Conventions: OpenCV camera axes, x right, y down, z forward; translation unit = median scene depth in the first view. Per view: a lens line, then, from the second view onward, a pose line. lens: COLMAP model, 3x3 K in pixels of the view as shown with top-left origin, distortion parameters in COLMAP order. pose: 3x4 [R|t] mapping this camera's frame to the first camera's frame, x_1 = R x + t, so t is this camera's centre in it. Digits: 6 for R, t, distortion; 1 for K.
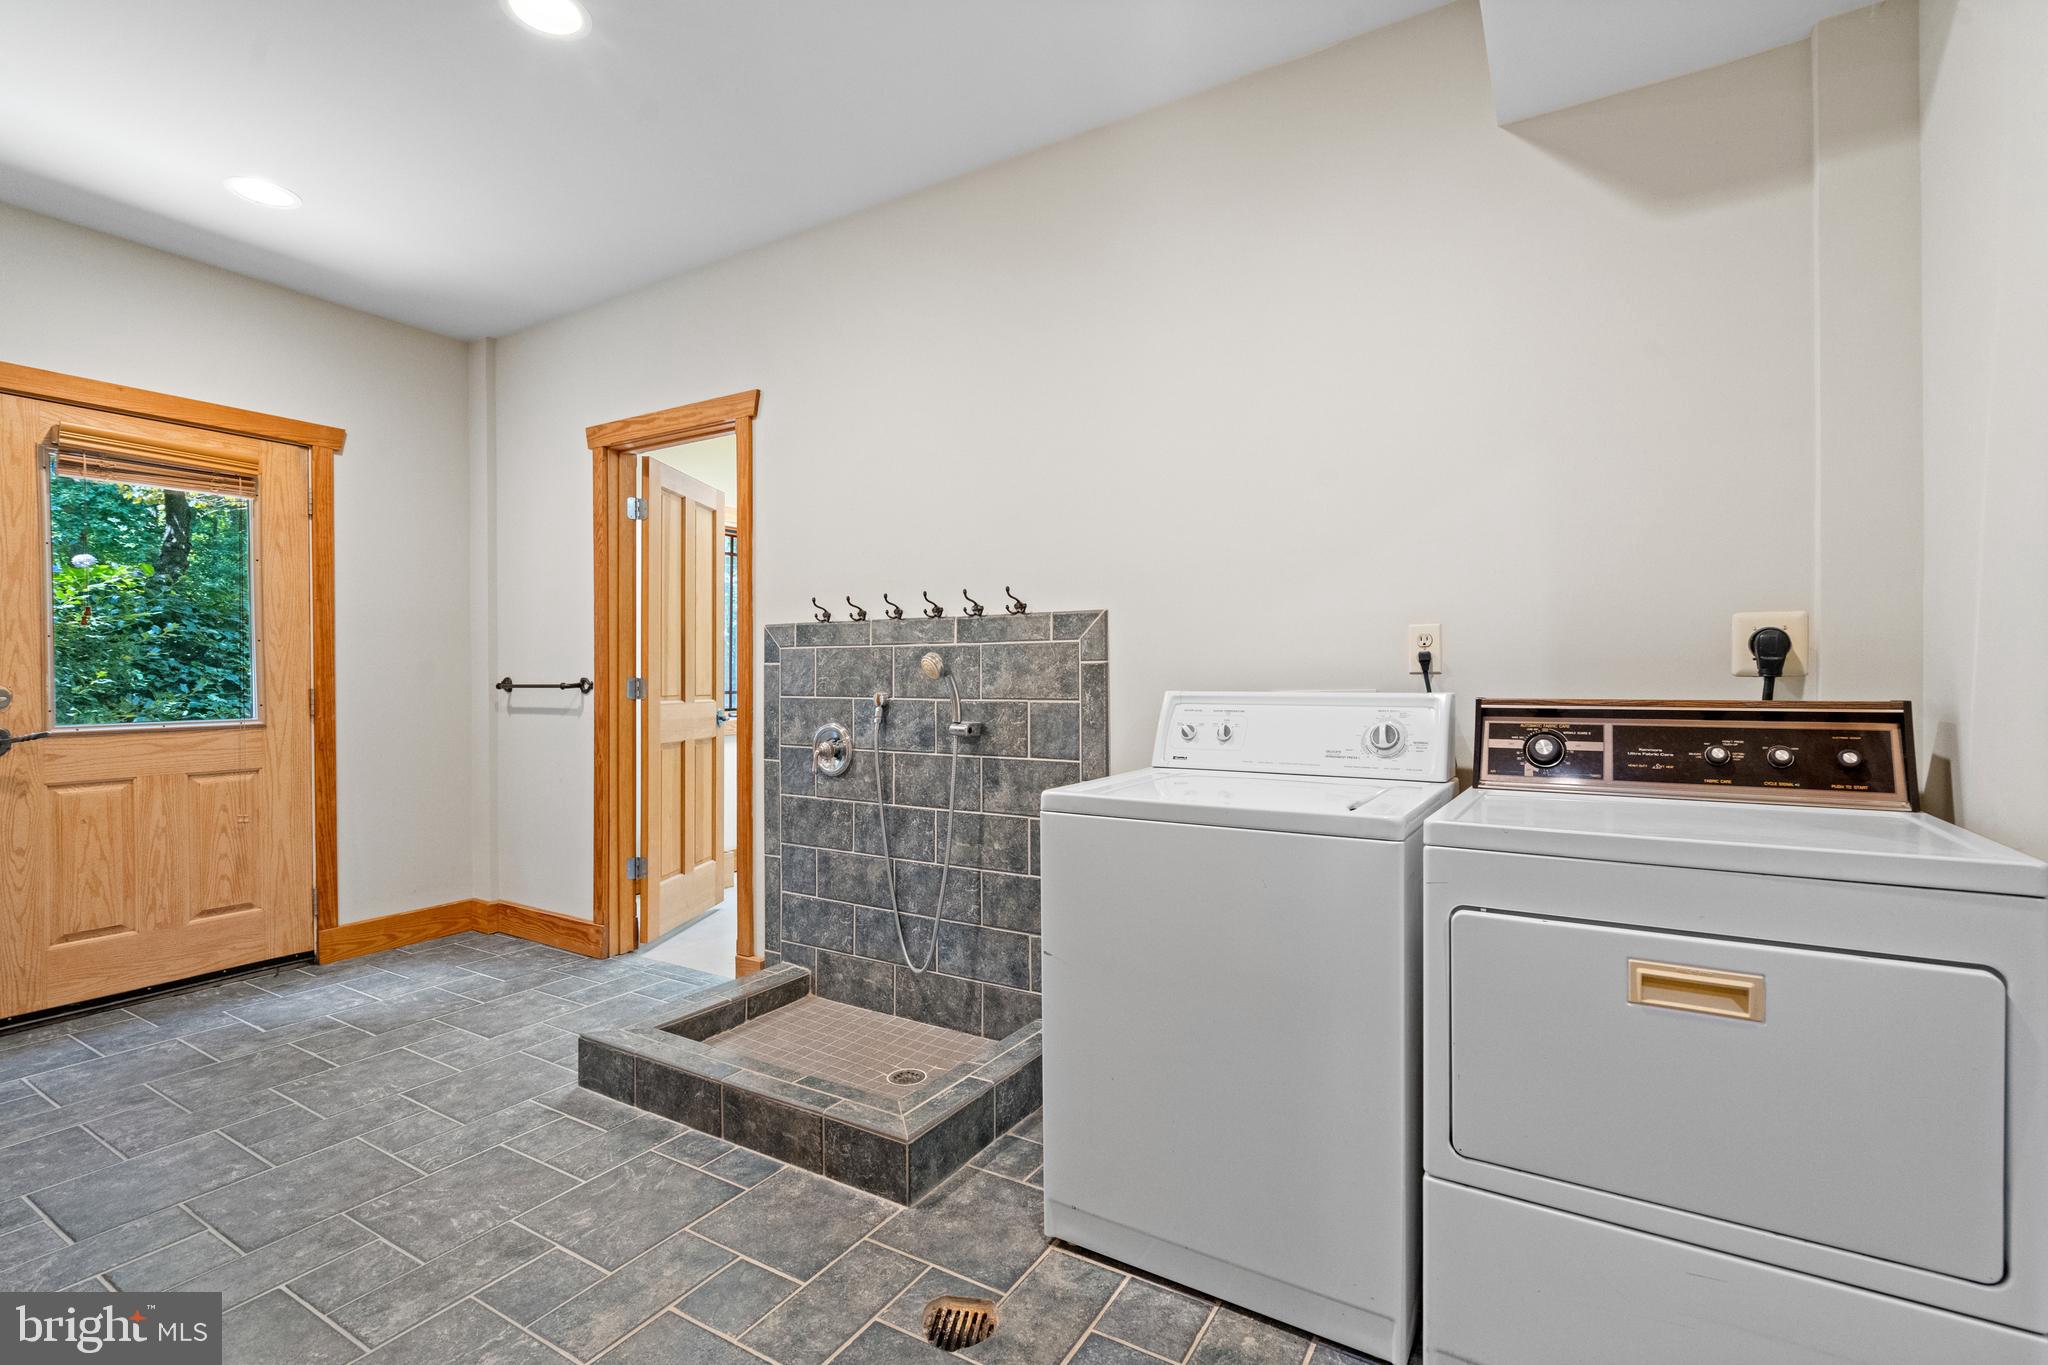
lens RADIAL K [[937.5, 0, 1020.5], [0, 937.5, 684.0], [0, 0, 1]] dist [0.001012, 0.000406]
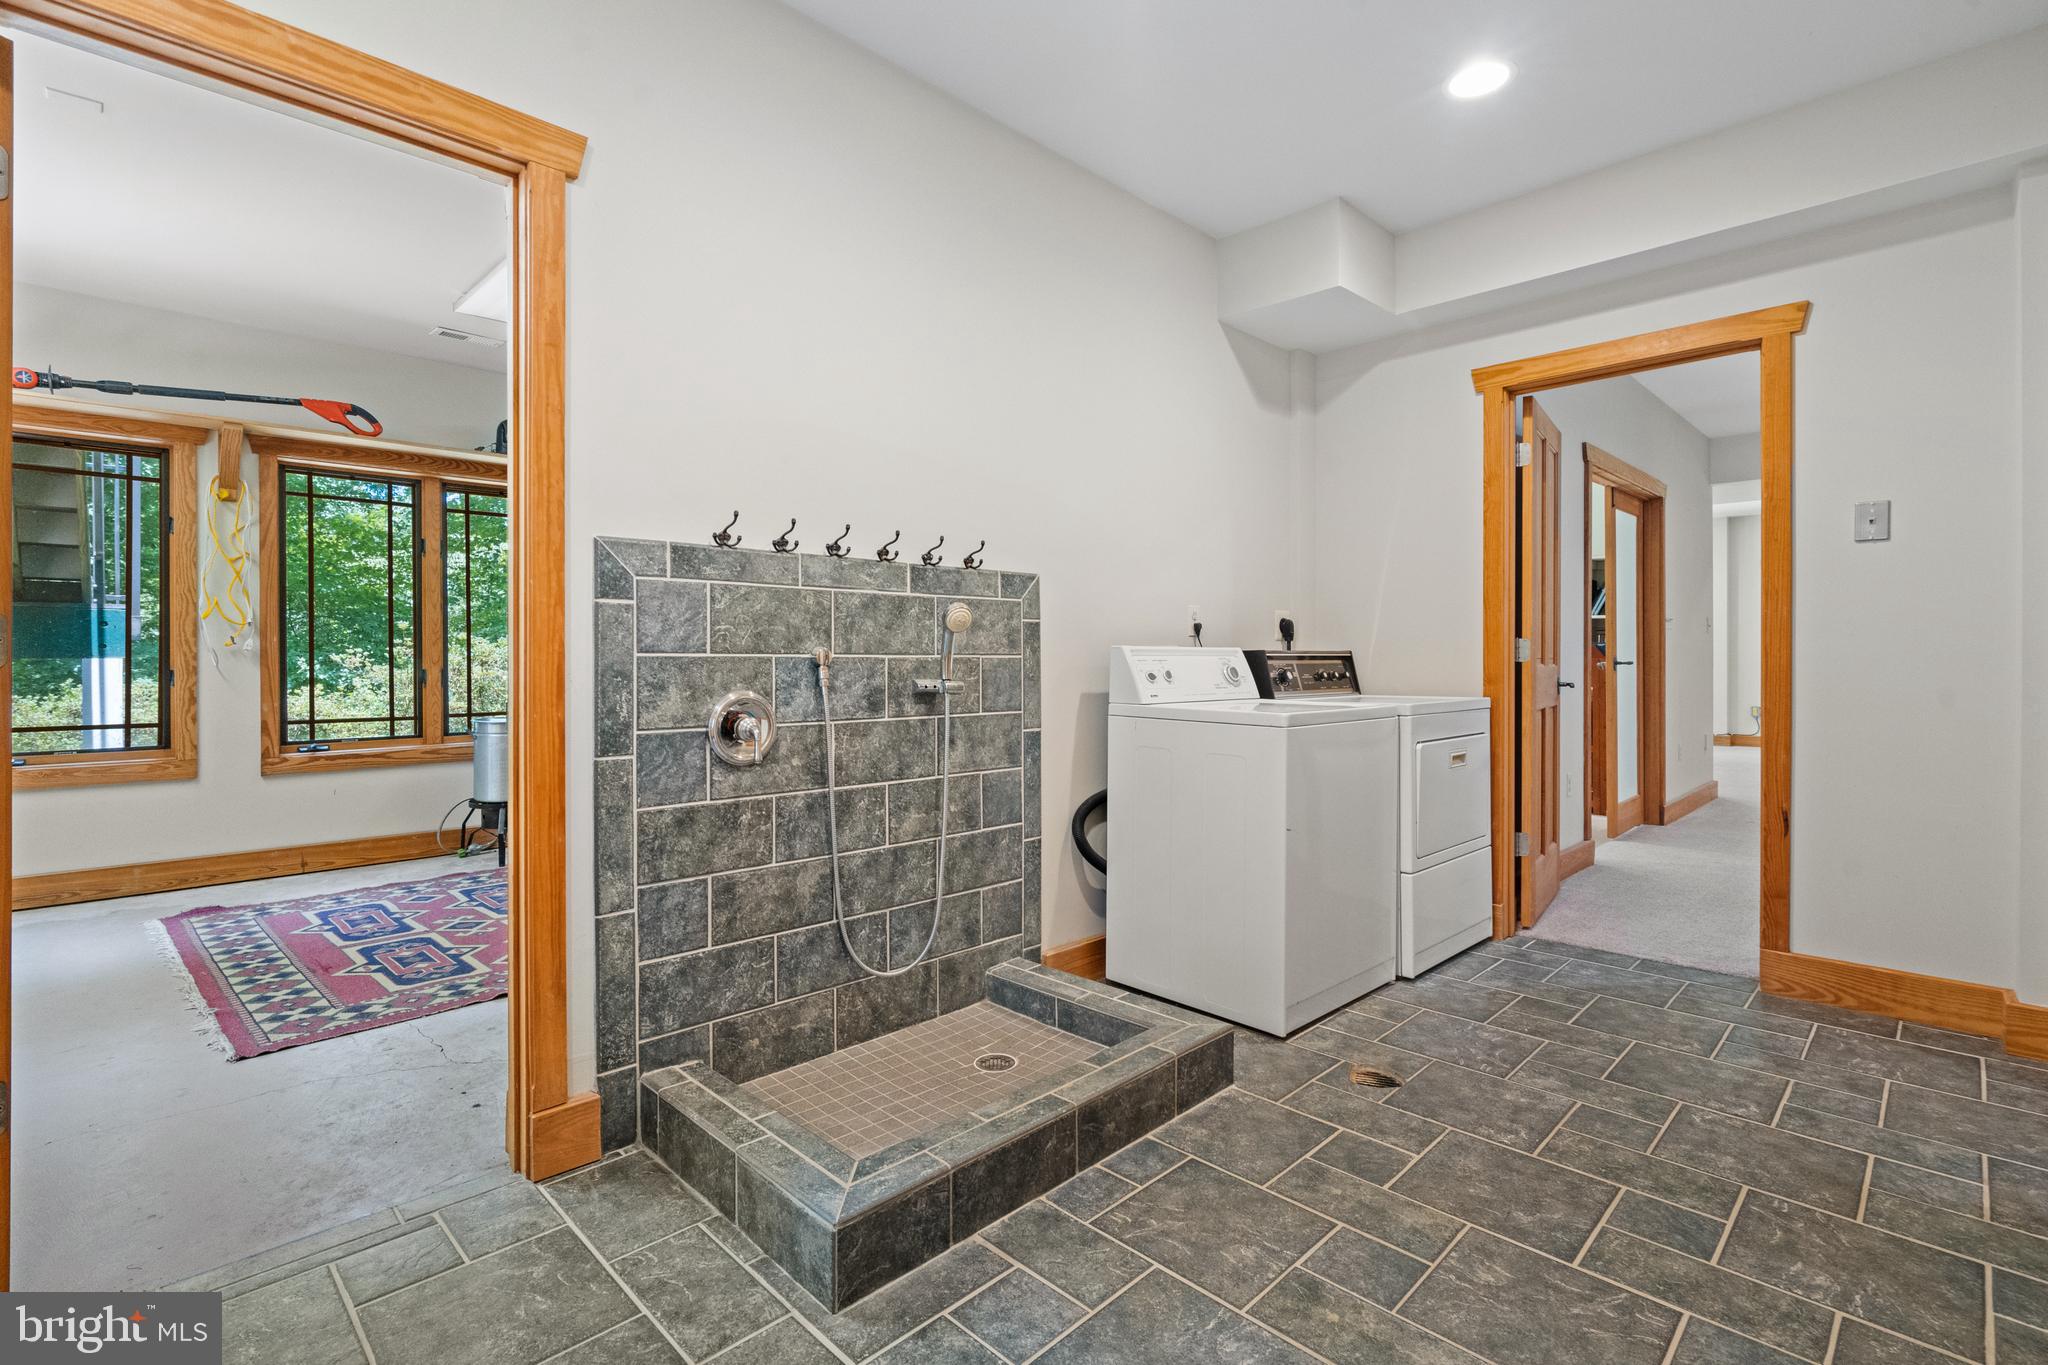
lens RADIAL K [[937.5, 0, 1055.3], [0, 937.5, 657.4], [0, 0, 1]] dist [0.001012, 0.000406]
pose [[0.227495, 0.000907, 0.973779, -0.890659], [0.005458, 0.999983, -0.002206, 0.020362], [-0.973764, 0.005817, 0.227487, 0.647156]]
